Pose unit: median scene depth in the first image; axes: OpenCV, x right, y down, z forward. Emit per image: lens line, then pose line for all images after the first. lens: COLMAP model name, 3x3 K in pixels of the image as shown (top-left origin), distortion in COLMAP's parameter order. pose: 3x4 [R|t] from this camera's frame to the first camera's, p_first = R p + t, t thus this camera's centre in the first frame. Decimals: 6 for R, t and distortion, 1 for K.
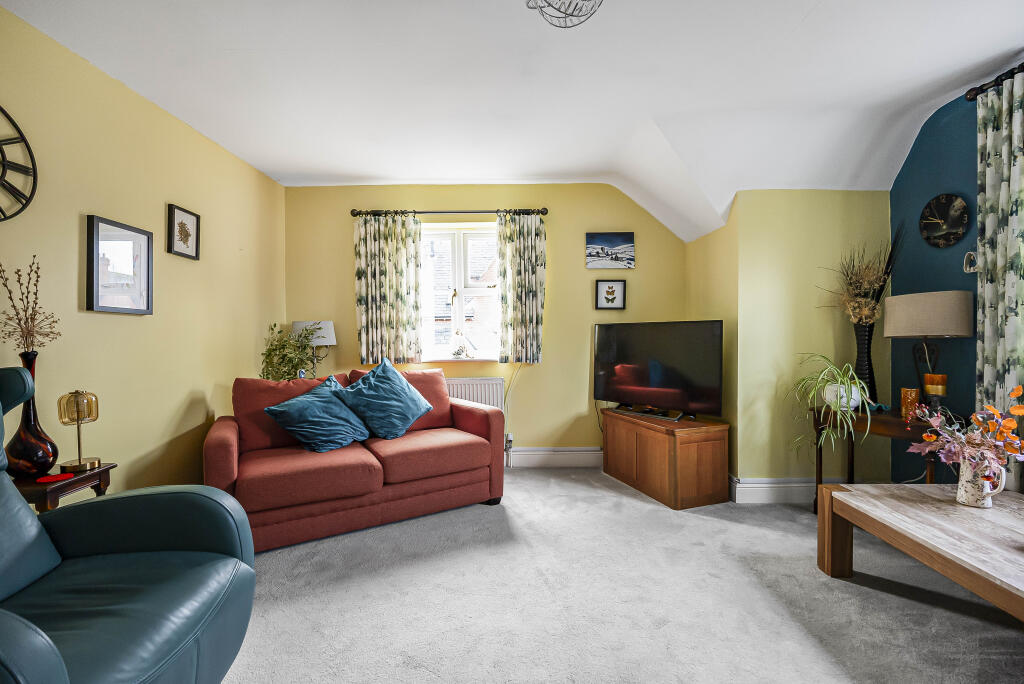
lens RADIAL K [[456.3, 0, 512.3], [0, 456.3, 338.0], [0, 0, 1]] dist [-0.003289, -0.000264]
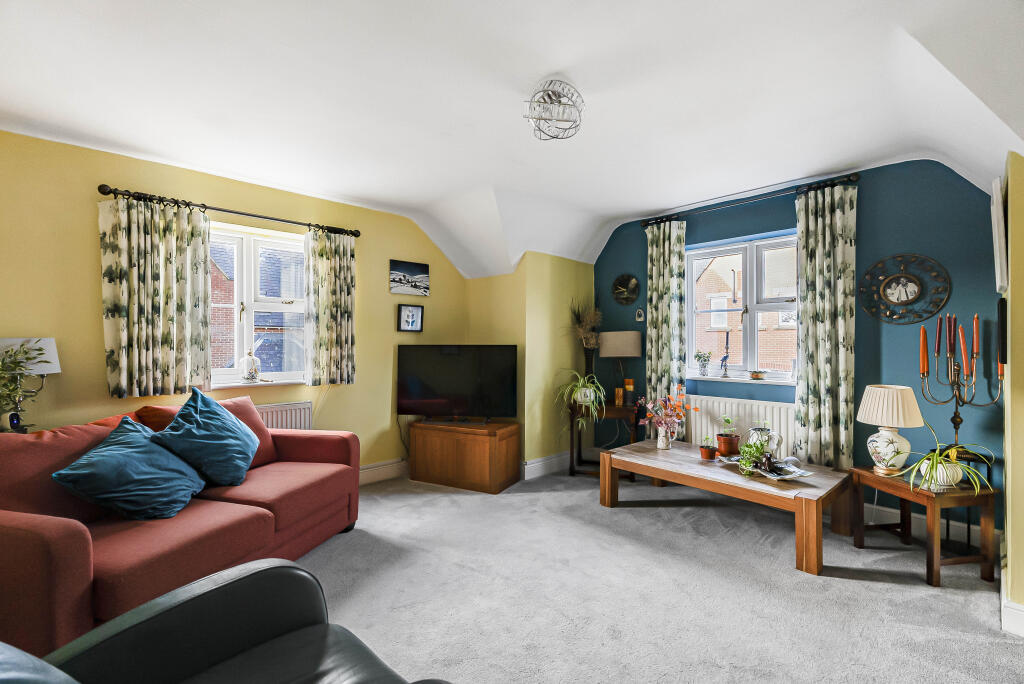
lens RADIAL K [[456.3, 0, 512.3], [0, 456.3, 338.0], [0, 0, 1]] dist [-0.003289, -0.000264]
pose [[0.722308, 0.016220, 0.691382, -0.389377], [-0.001917, 0.999768, -0.021453, -0.025135], [-0.691569, 0.014171, 0.722171, 0.034016]]
